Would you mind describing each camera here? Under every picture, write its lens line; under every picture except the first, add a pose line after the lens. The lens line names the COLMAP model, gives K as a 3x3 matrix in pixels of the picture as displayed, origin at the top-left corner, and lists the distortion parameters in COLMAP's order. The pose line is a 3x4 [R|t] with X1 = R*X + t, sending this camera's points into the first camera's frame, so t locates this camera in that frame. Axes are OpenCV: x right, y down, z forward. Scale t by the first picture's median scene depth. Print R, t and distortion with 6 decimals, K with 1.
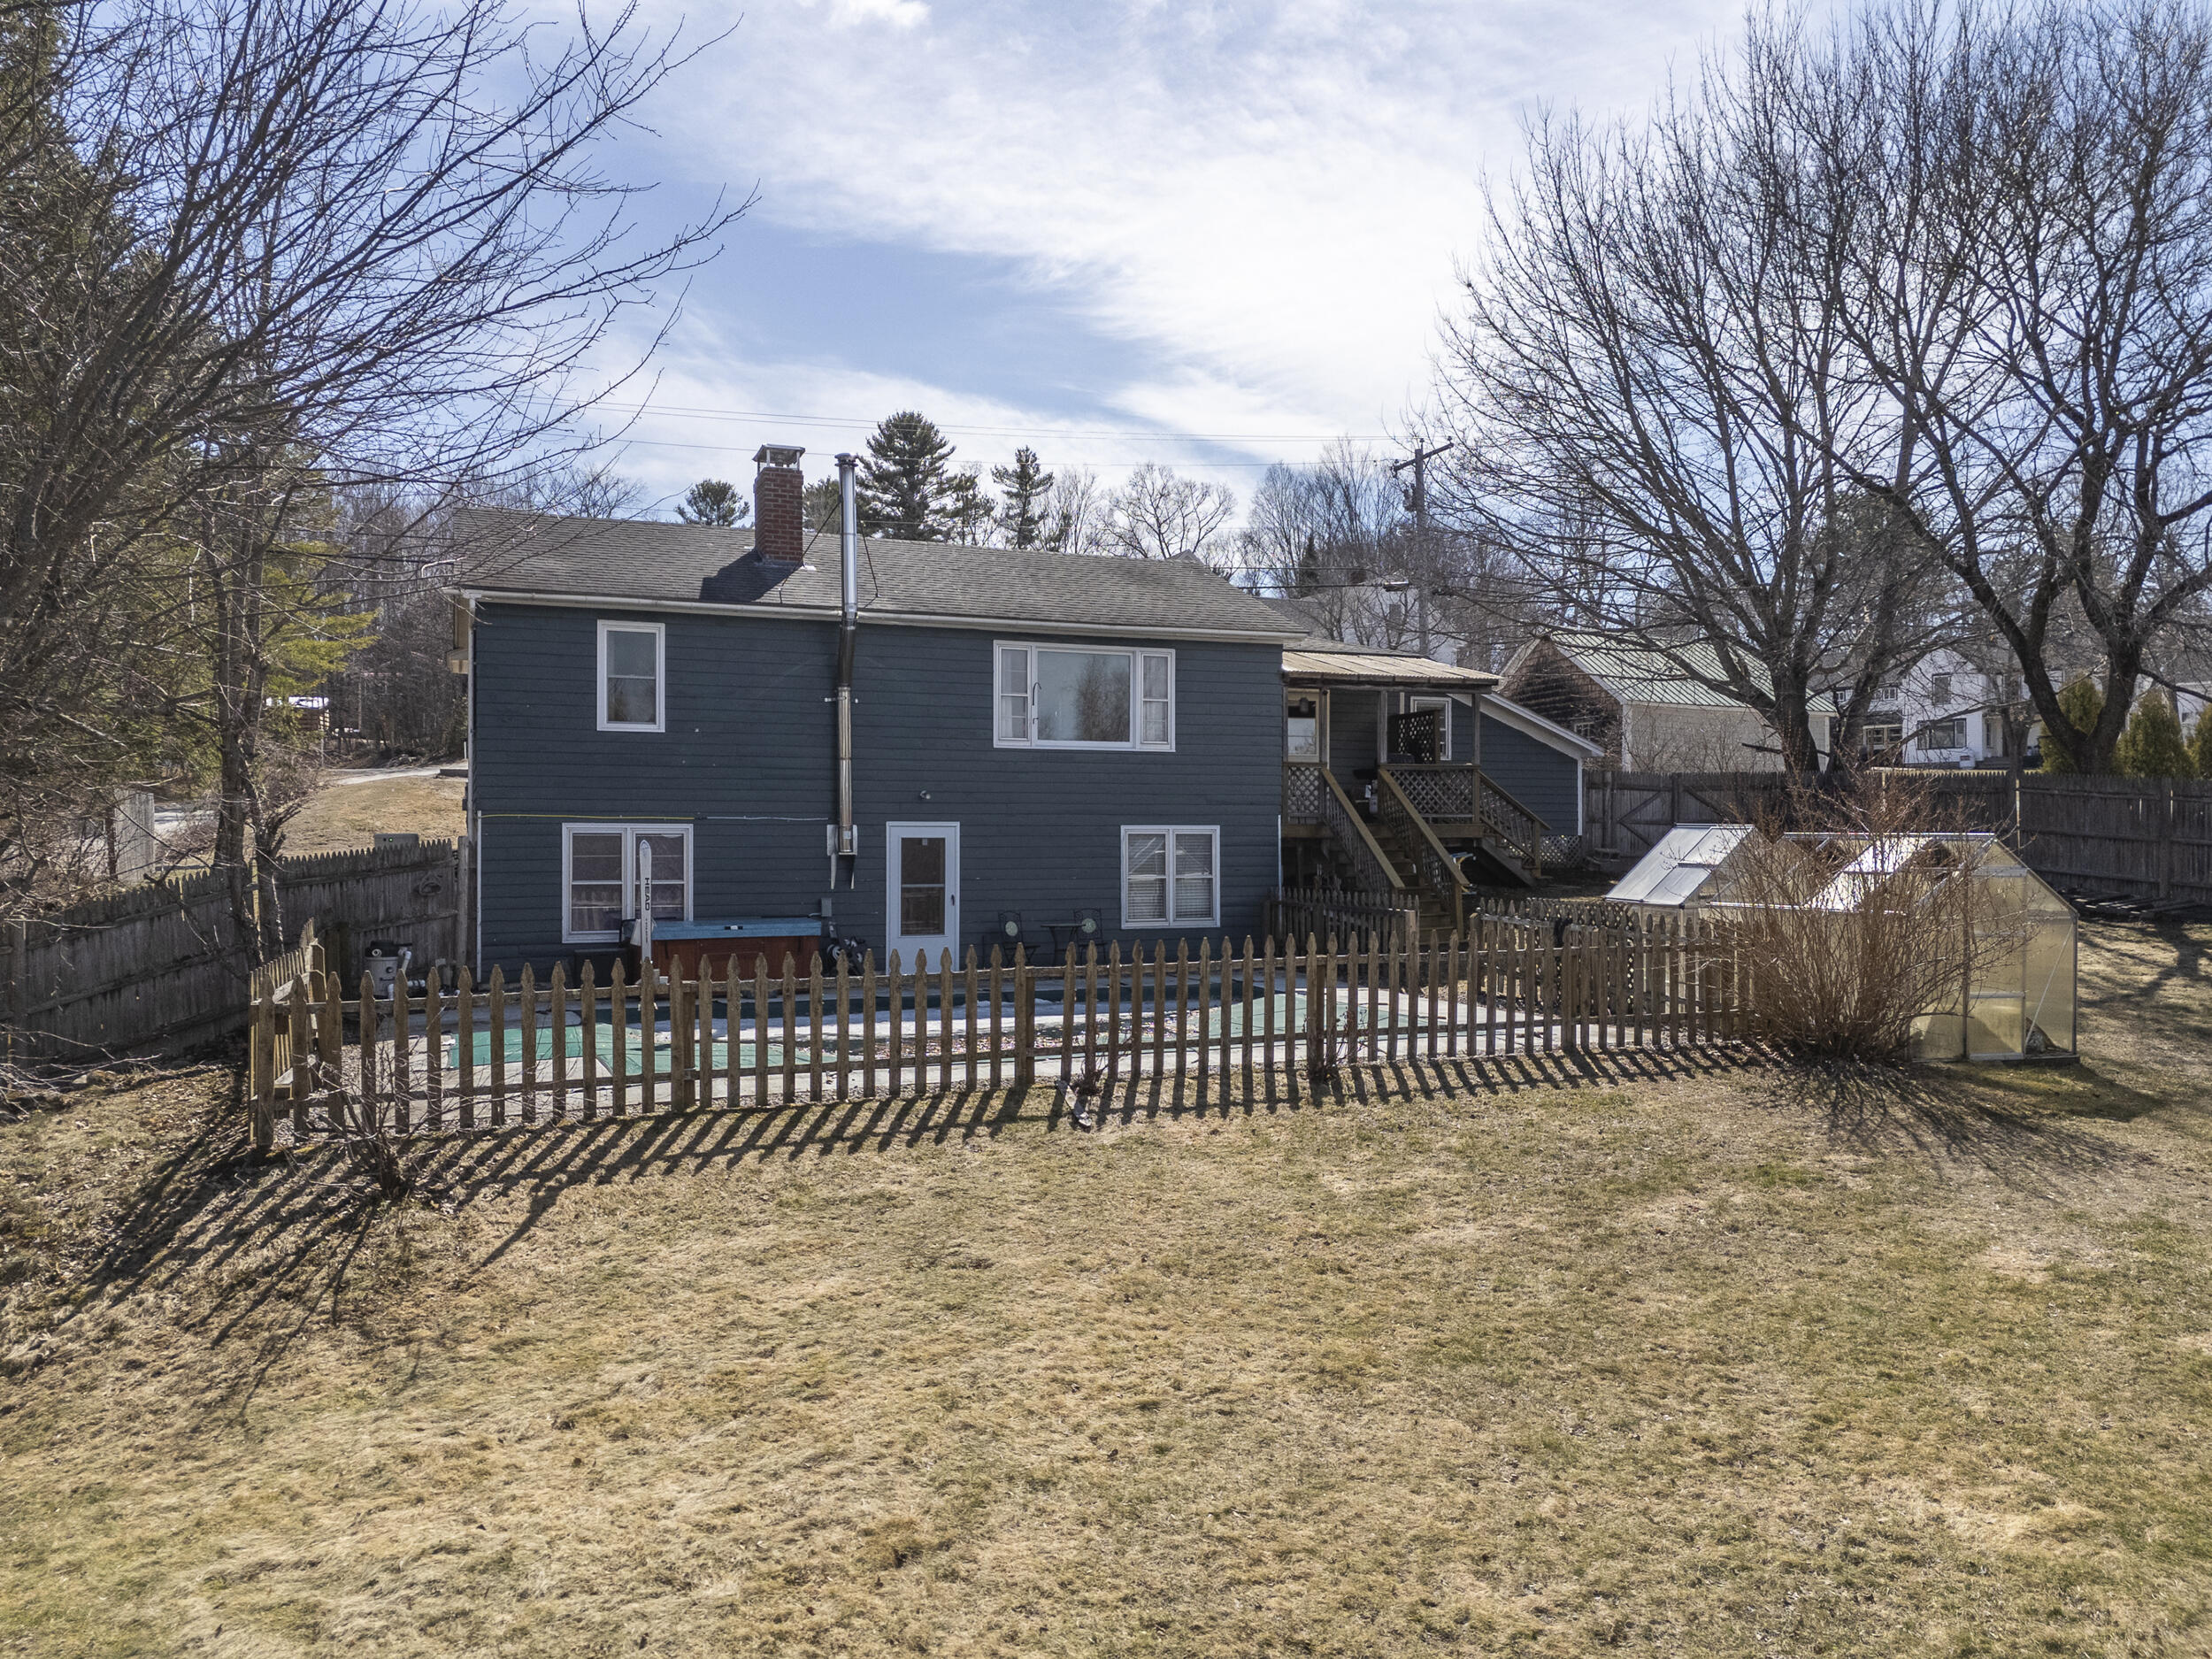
lens RADIAL K [[1654.2, 0, 1106.0], [0, 1654.2, 829.5], [0, 0, 1]] dist [0.159383, 0.000996]
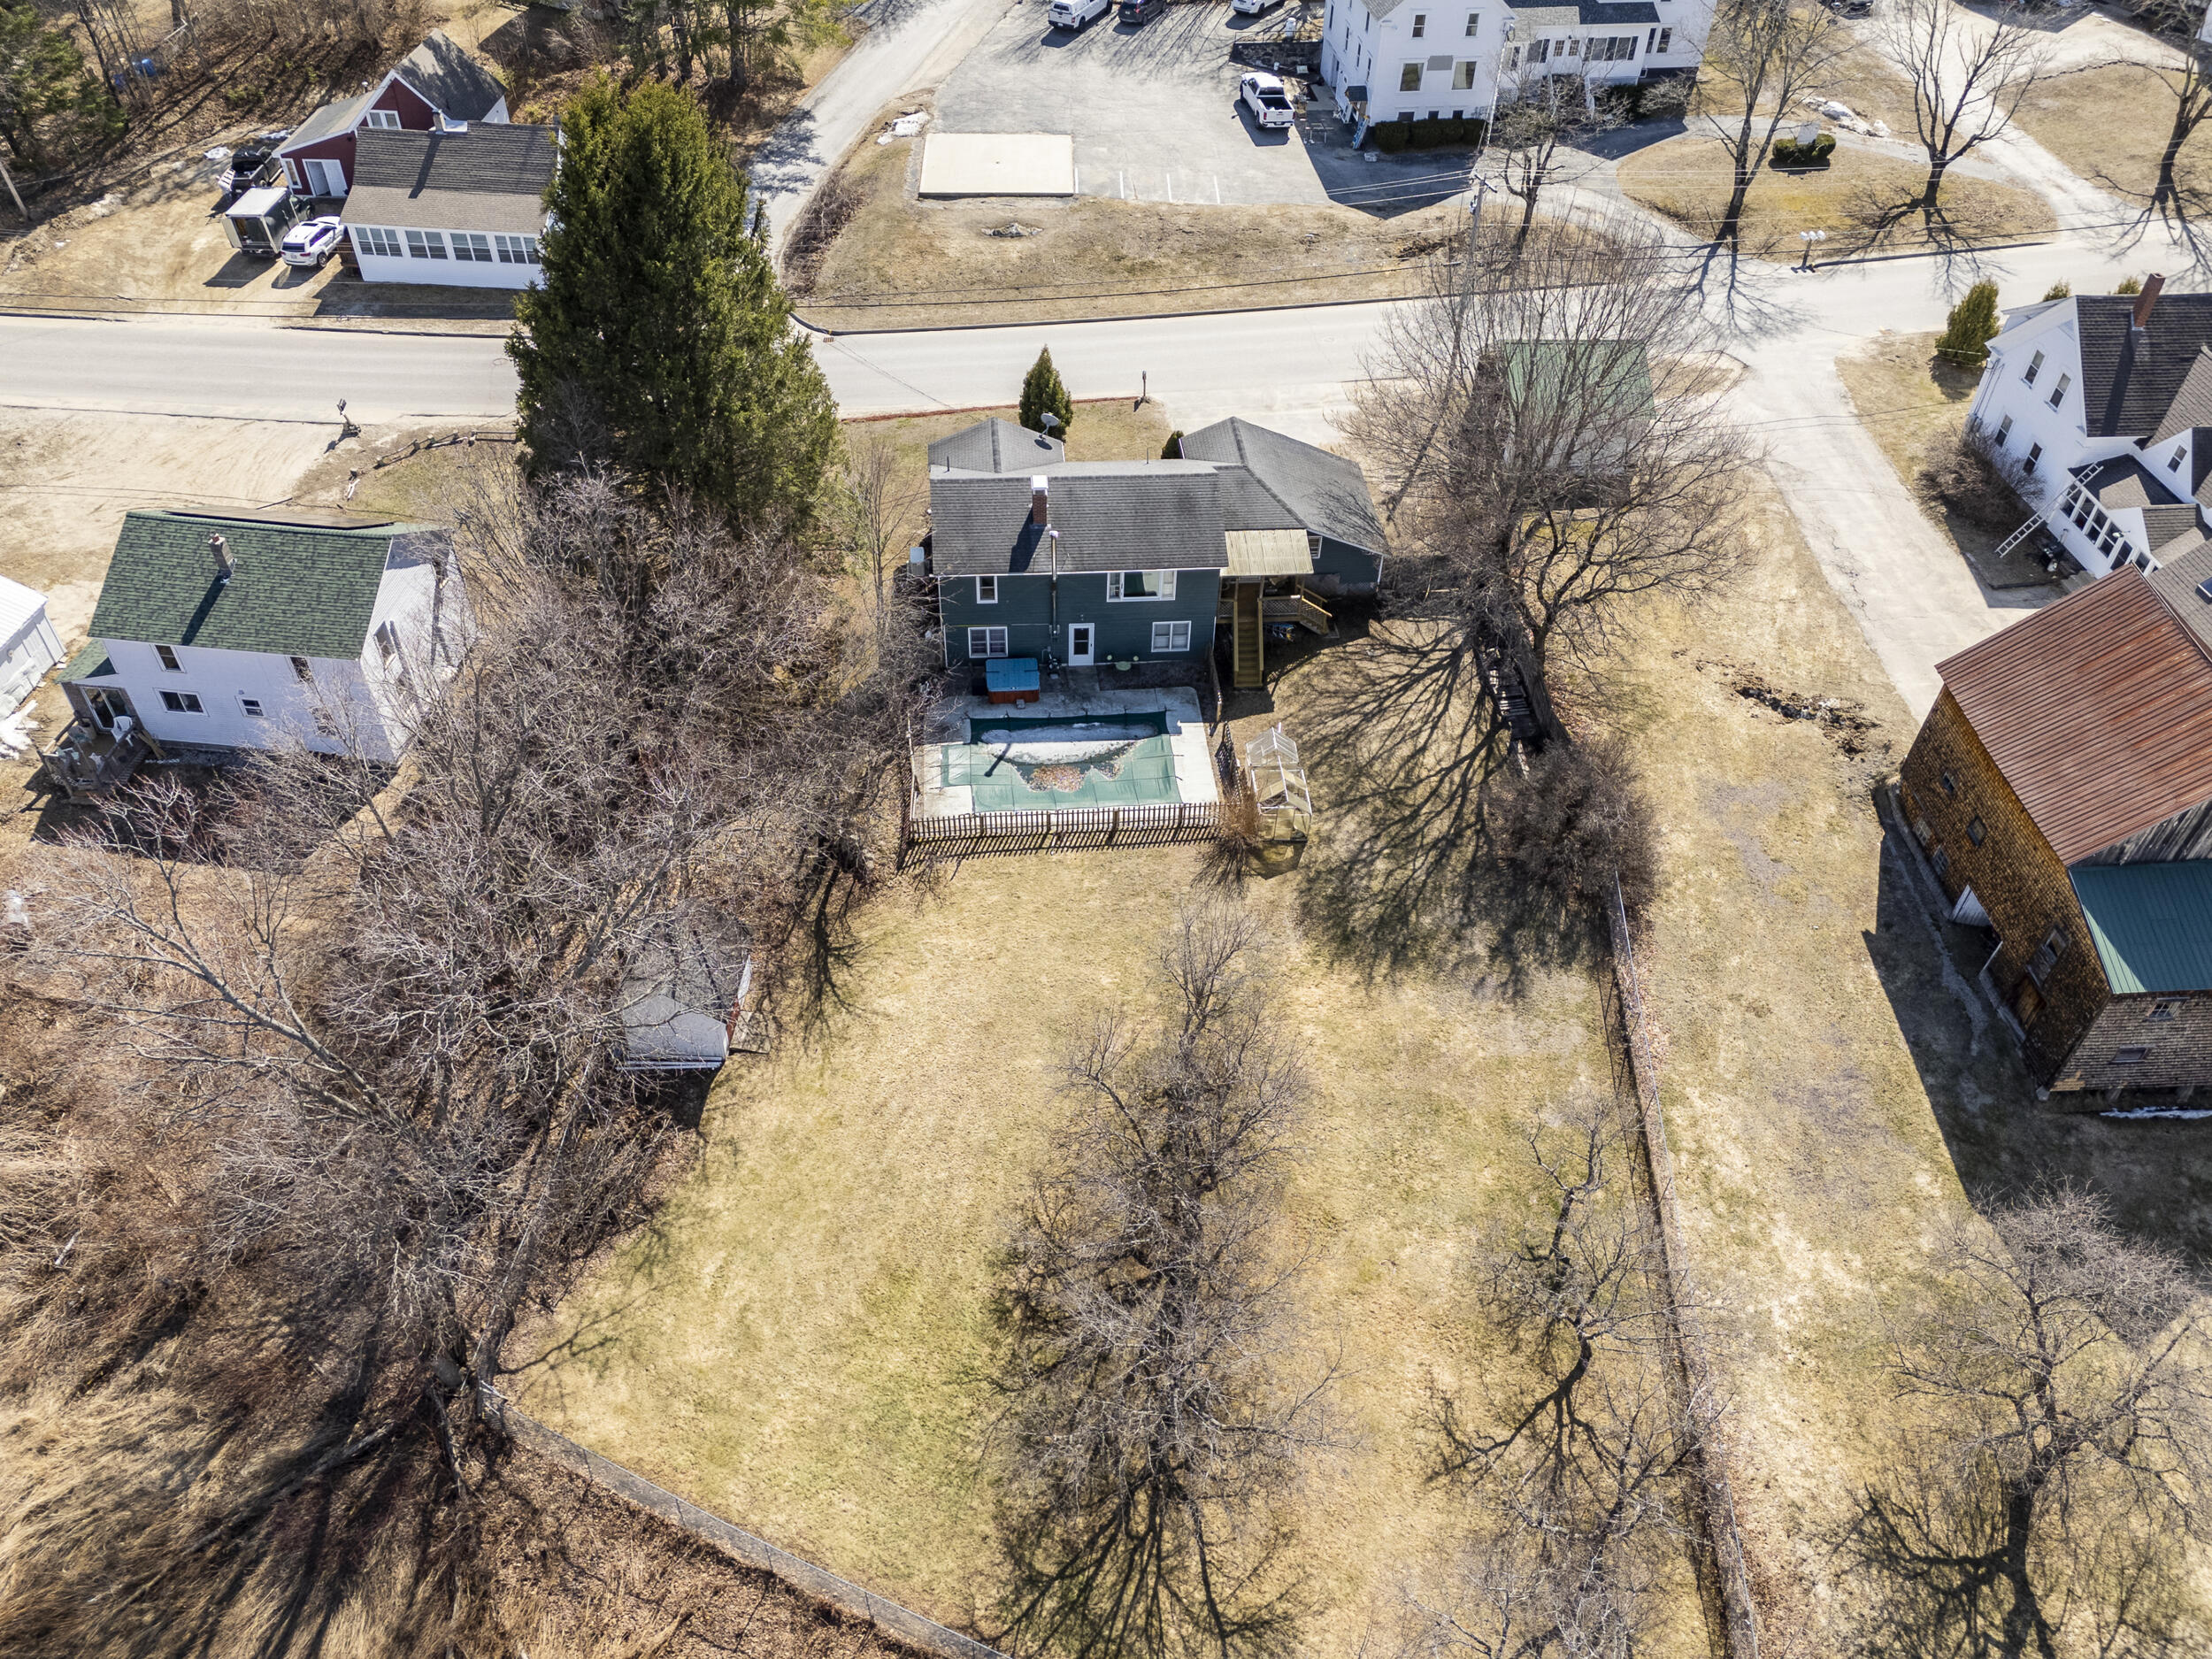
lens RADIAL K [[1634.2, 0, 1106.0], [0, 1634.2, 829.5], [0, 0, 1]] dist [0.069924, -0.050837]
pose [[0.954915, 0.213194, -0.206607, 0.567679], [-0.016212, 0.732336, 0.680751, -1.594848], [0.296437, -0.646709, 0.702774, -1.187141]]
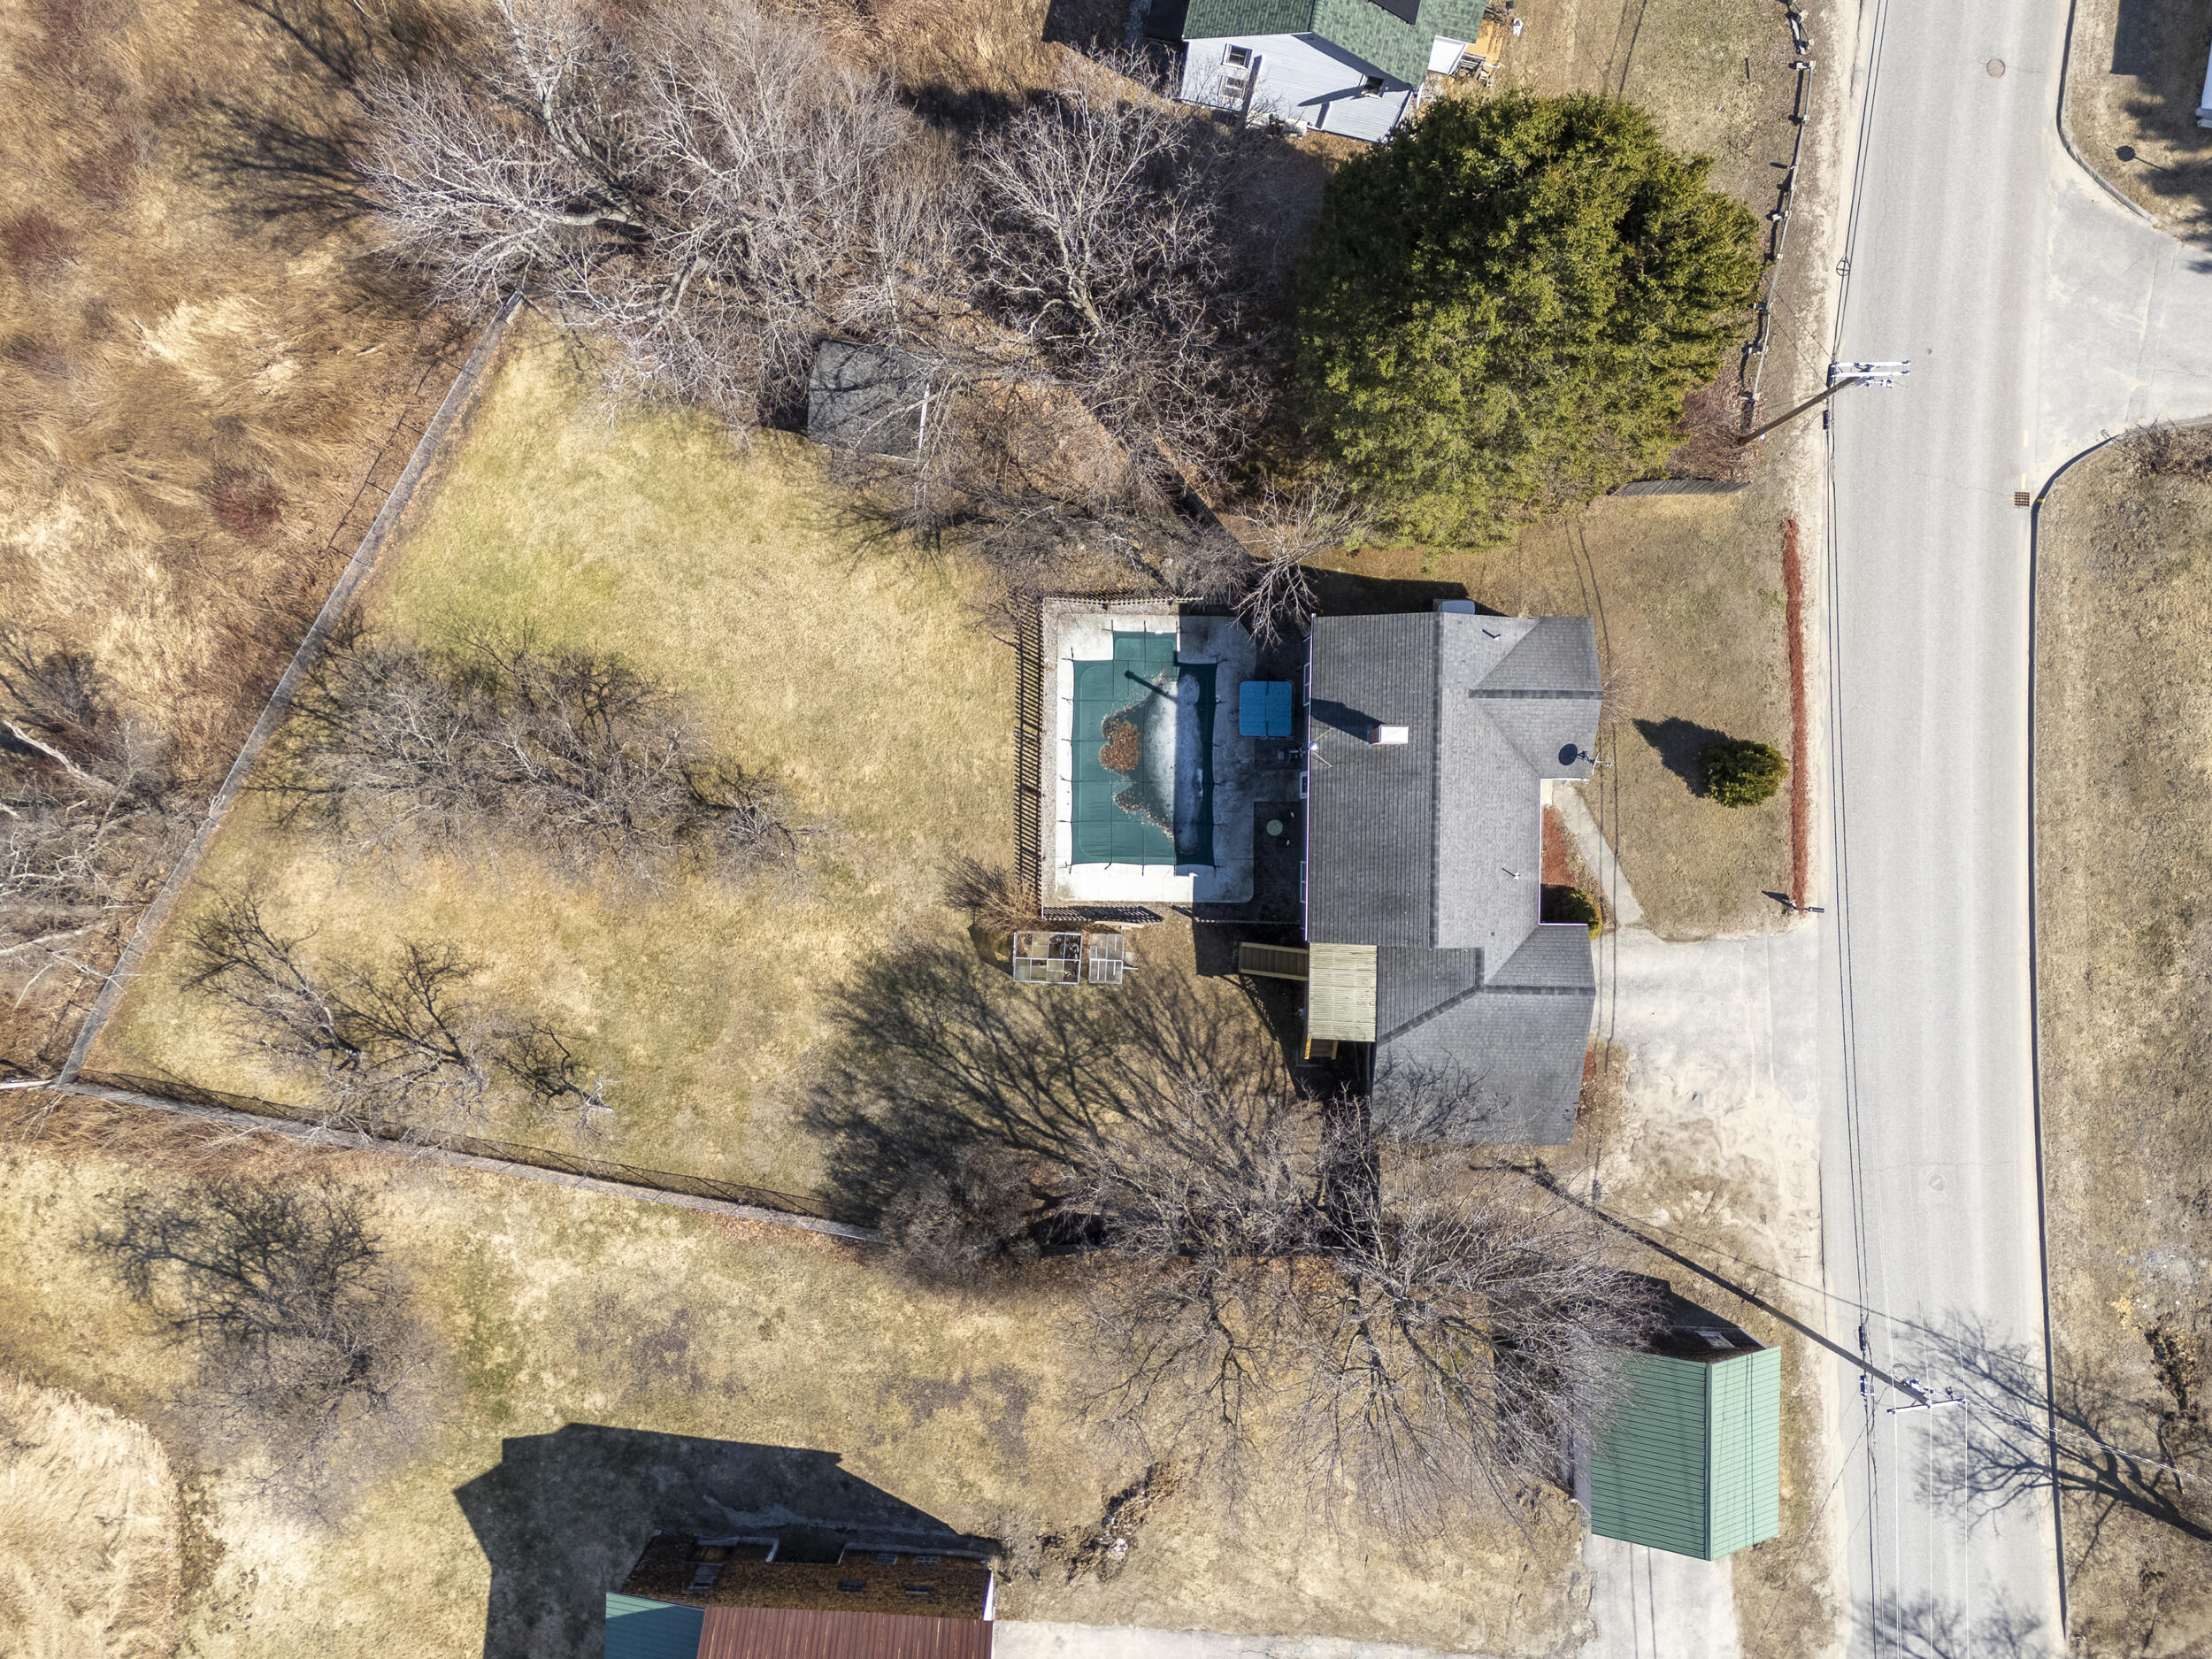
lens RADIAL K [[1612.9, 0, 1106.0], [0, 1612.9, 829.5], [0, 0, 1]] dist [0.099306, -0.087383]
pose [[-0.390312, 0.920364, -0.024218, 0.143263], [-0.024358, 0.015973, 0.999576, -2.471393], [0.920360, 0.390736, 0.016183, 0.626437]]
